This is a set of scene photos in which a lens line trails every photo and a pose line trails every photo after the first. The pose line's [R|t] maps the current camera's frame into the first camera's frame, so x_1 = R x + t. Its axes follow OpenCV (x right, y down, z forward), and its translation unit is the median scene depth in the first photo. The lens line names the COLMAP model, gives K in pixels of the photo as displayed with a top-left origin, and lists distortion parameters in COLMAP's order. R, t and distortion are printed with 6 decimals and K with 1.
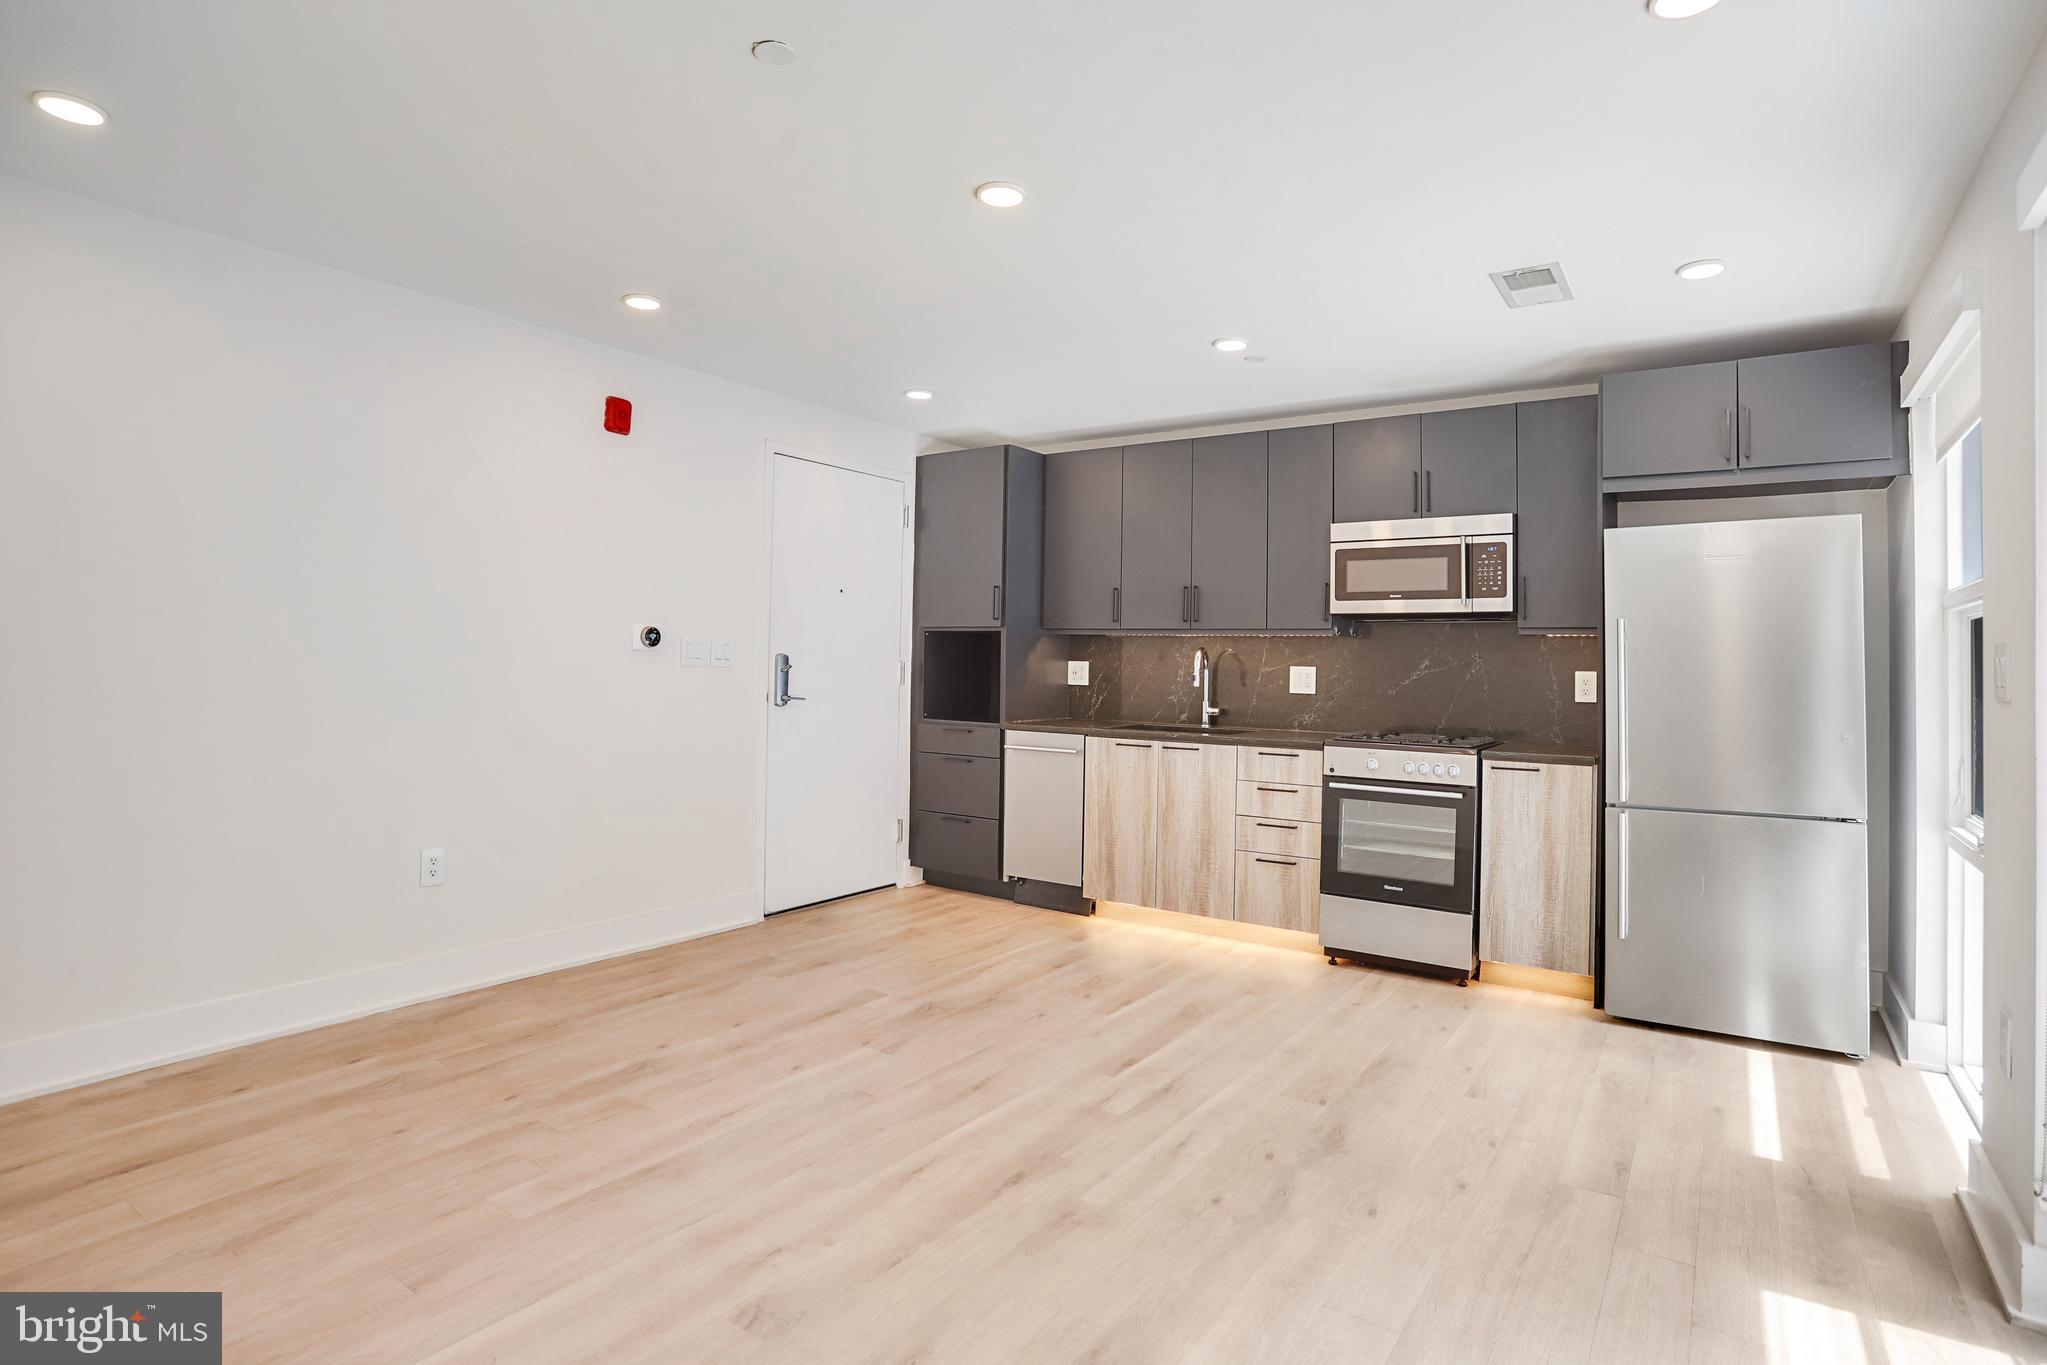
lens RADIAL K [[1060.7, 0, 1025.3], [0, 1060.7, 622.2], [0, 0, 1]] dist [-0.069940, 0.028232]
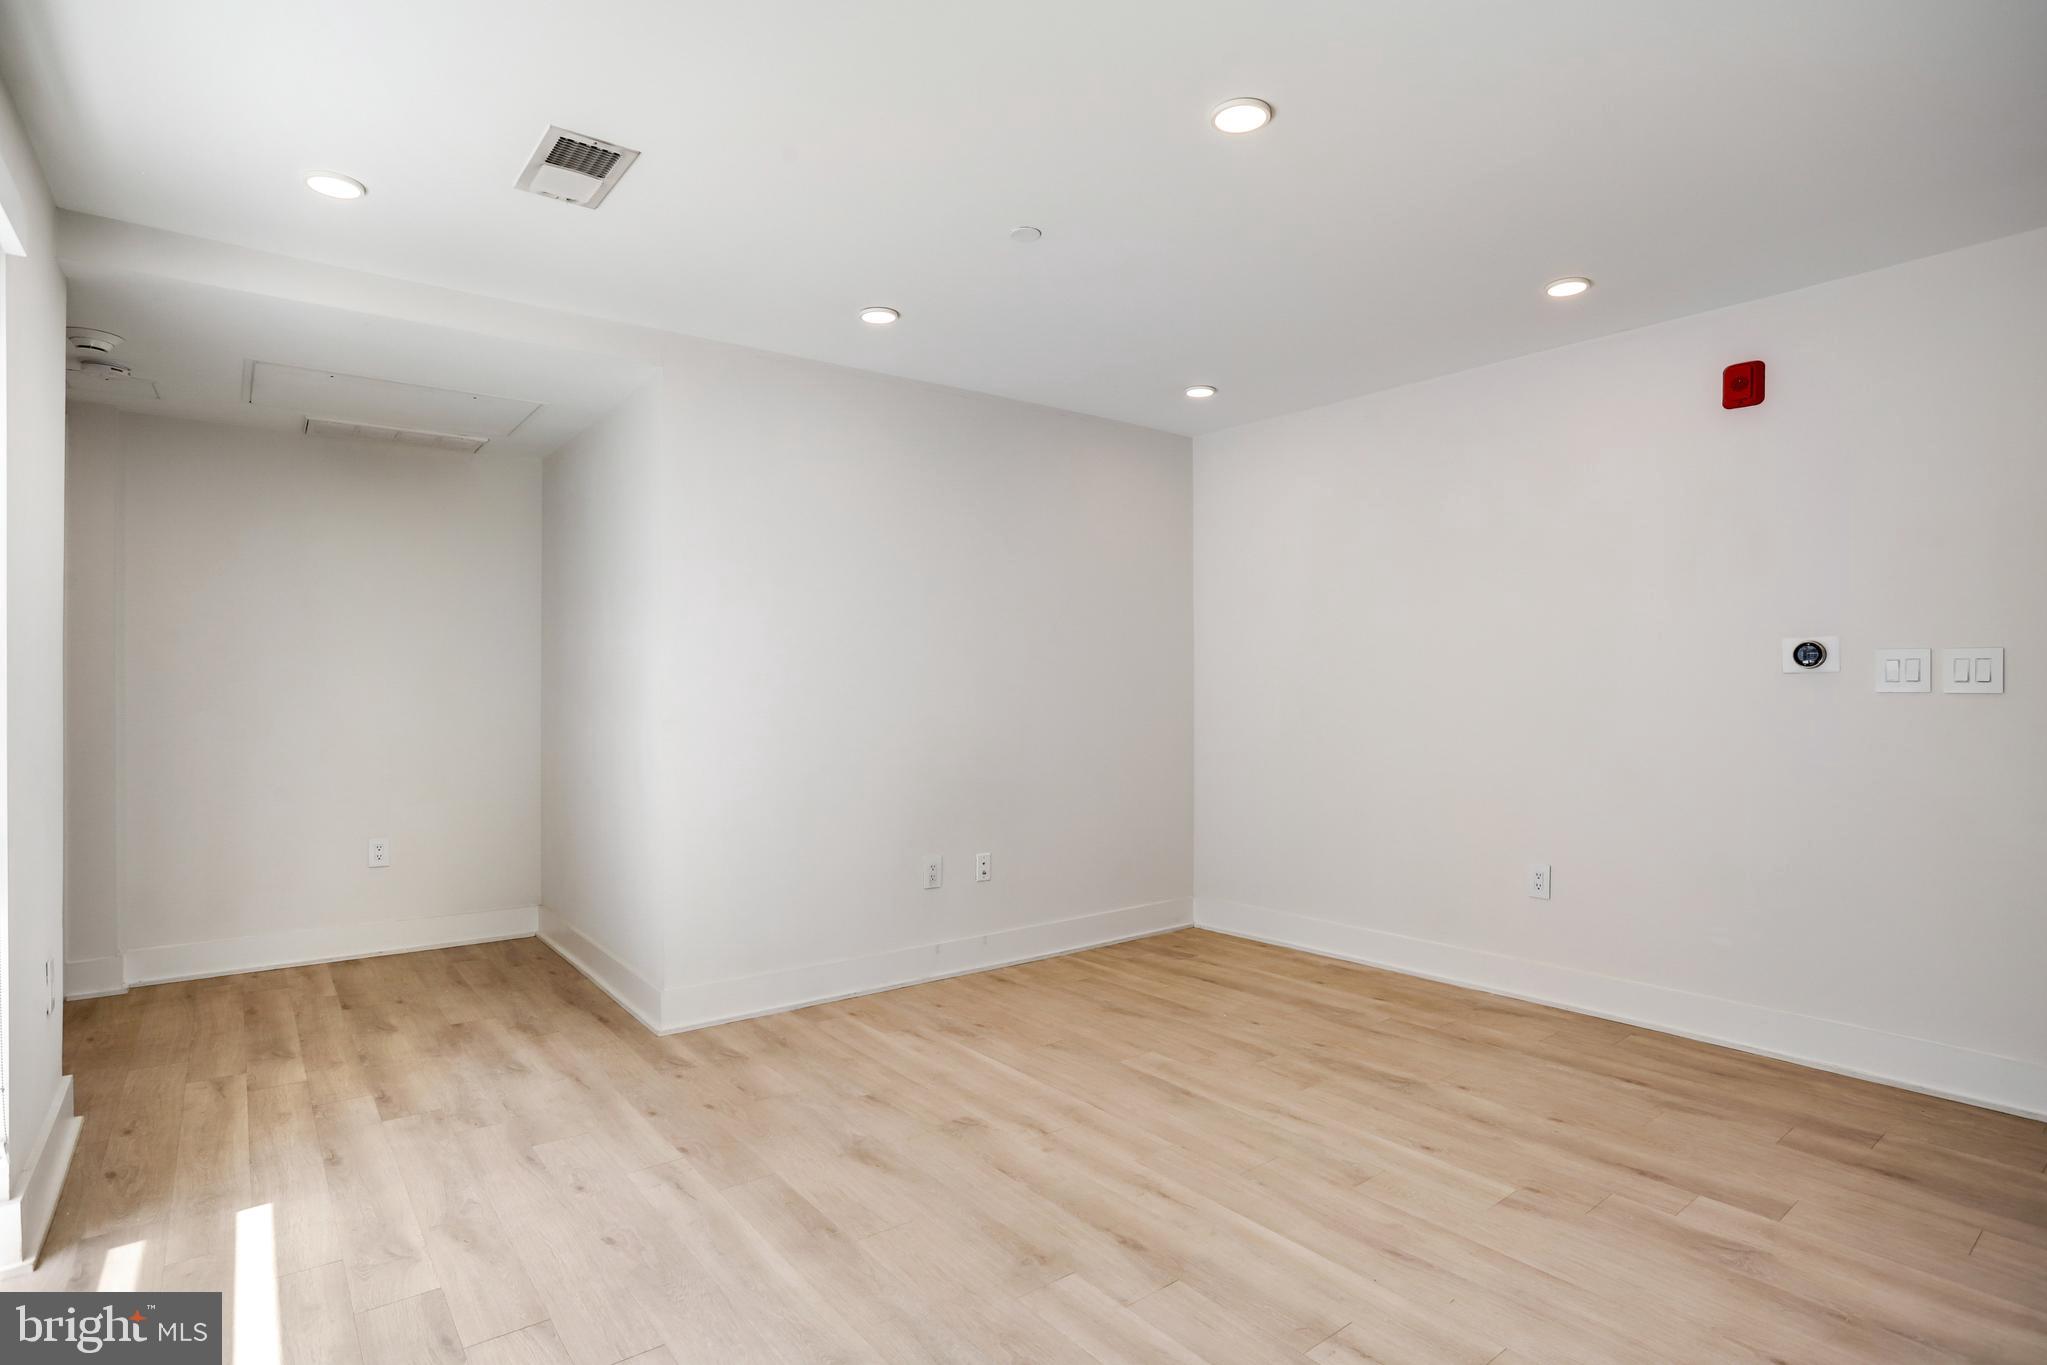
lens RADIAL K [[1038.3, 0, 1031.4], [0, 1038.3, 649.3], [0, 0, 1]] dist [-0.053165, 0.014851]
pose [[-0.300763, -0.053775, -0.952182, 0.511638], [0.035469, 0.997088, -0.067514, 0.041448], [0.953039, -0.054079, -0.297980, 0.691698]]
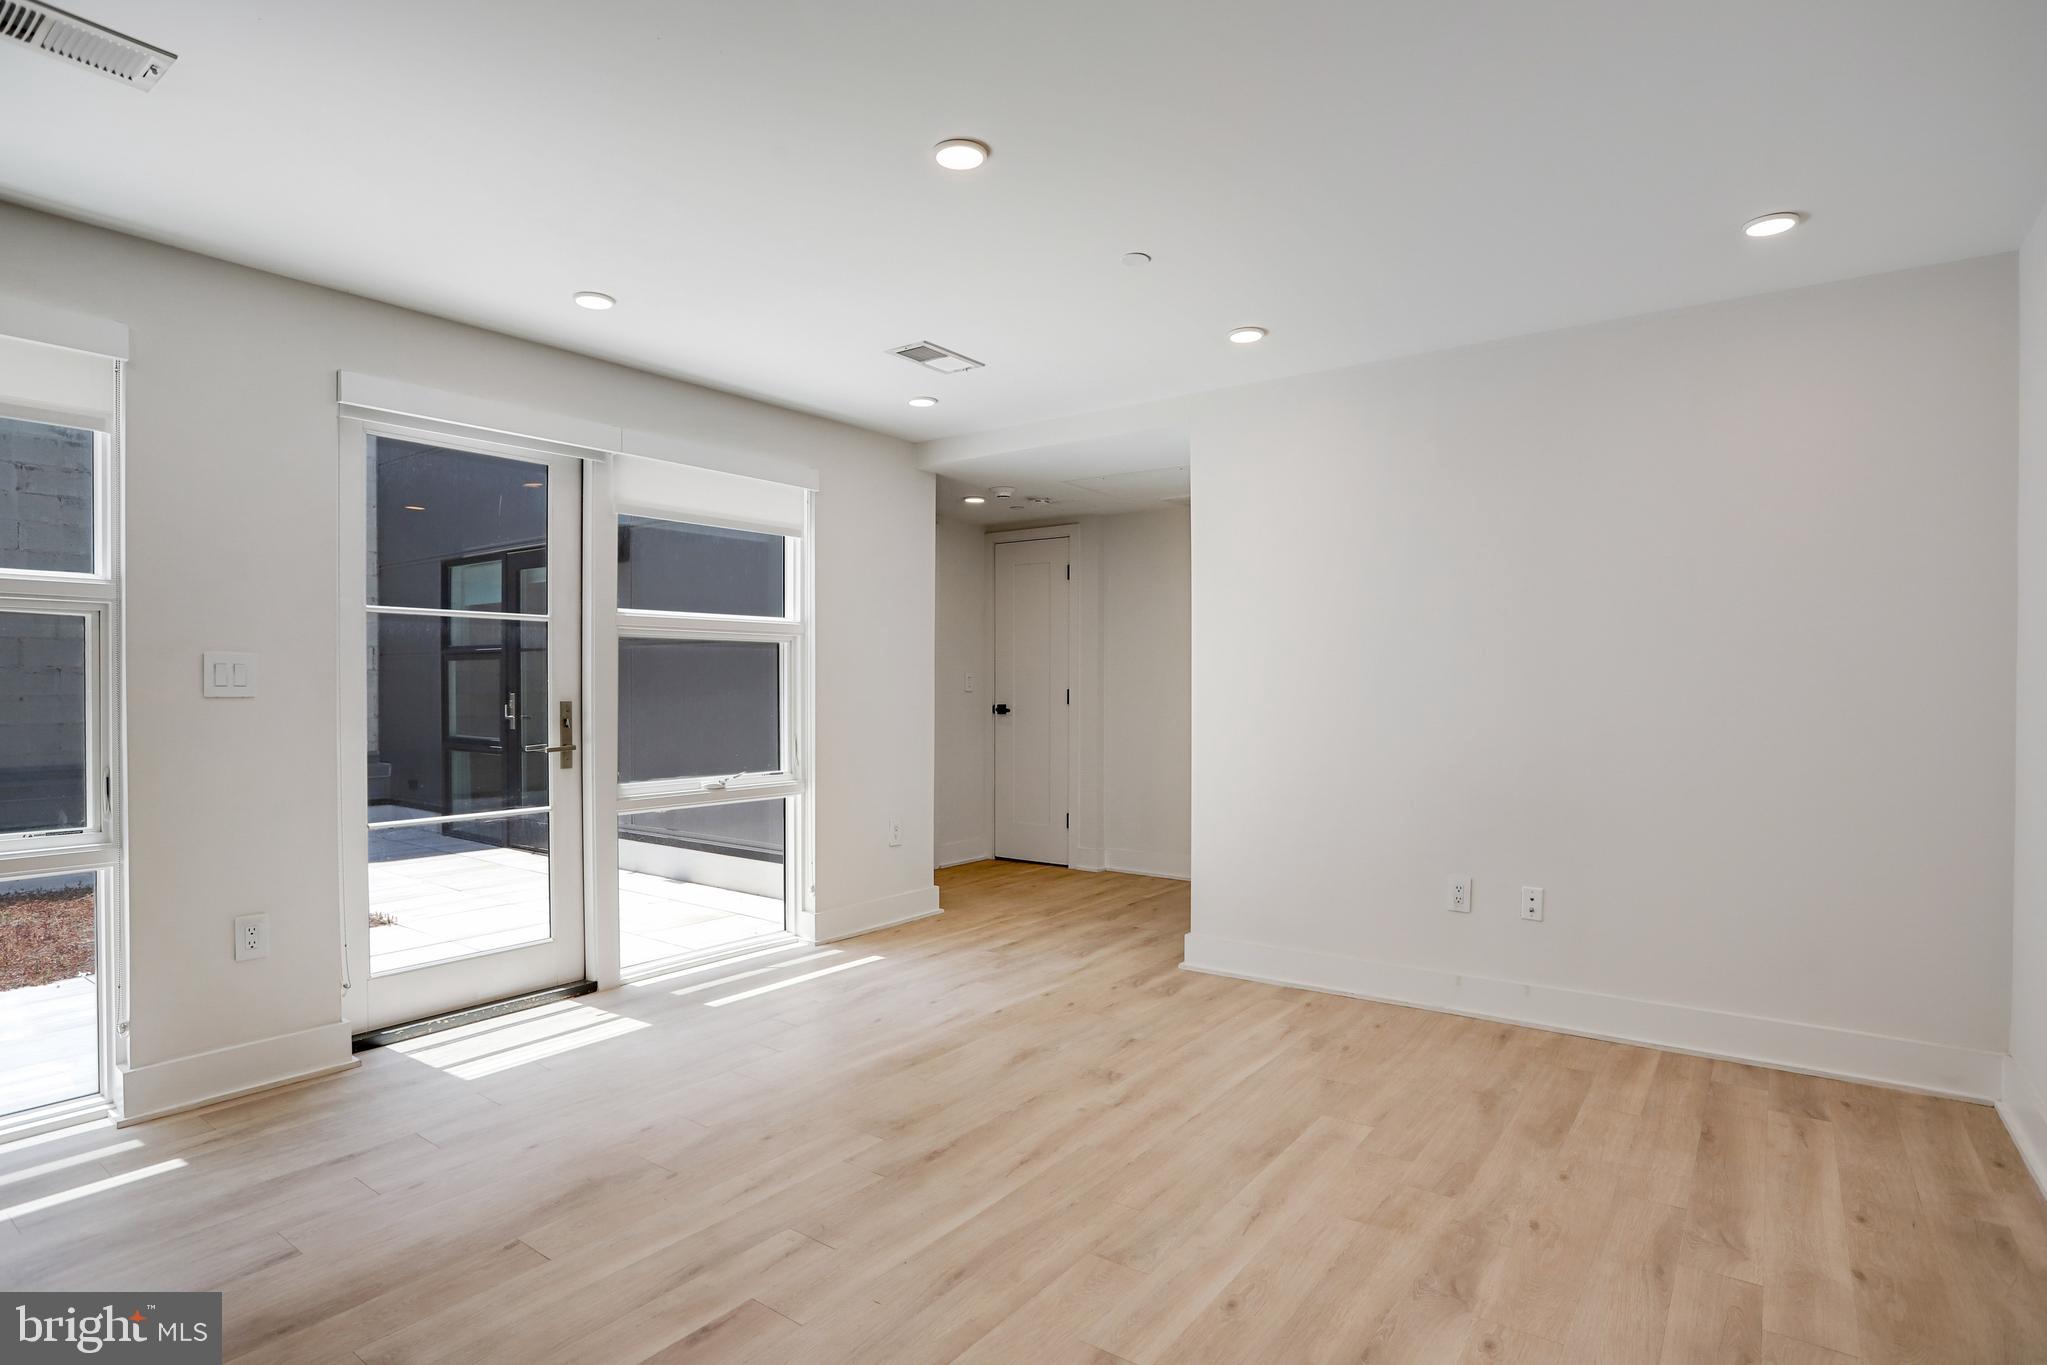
lens RADIAL K [[1060.7, 0, 1016.4], [0, 1060.7, 720.9], [0, 0, 1]] dist [-0.069940, 0.028232]
pose [[-0.998977, -0.019915, 0.040606, -0.074383], [-0.019890, 0.999802, 0.001019, 0.044556], [-0.040619, 0.000211, -0.999175, 1.192364]]
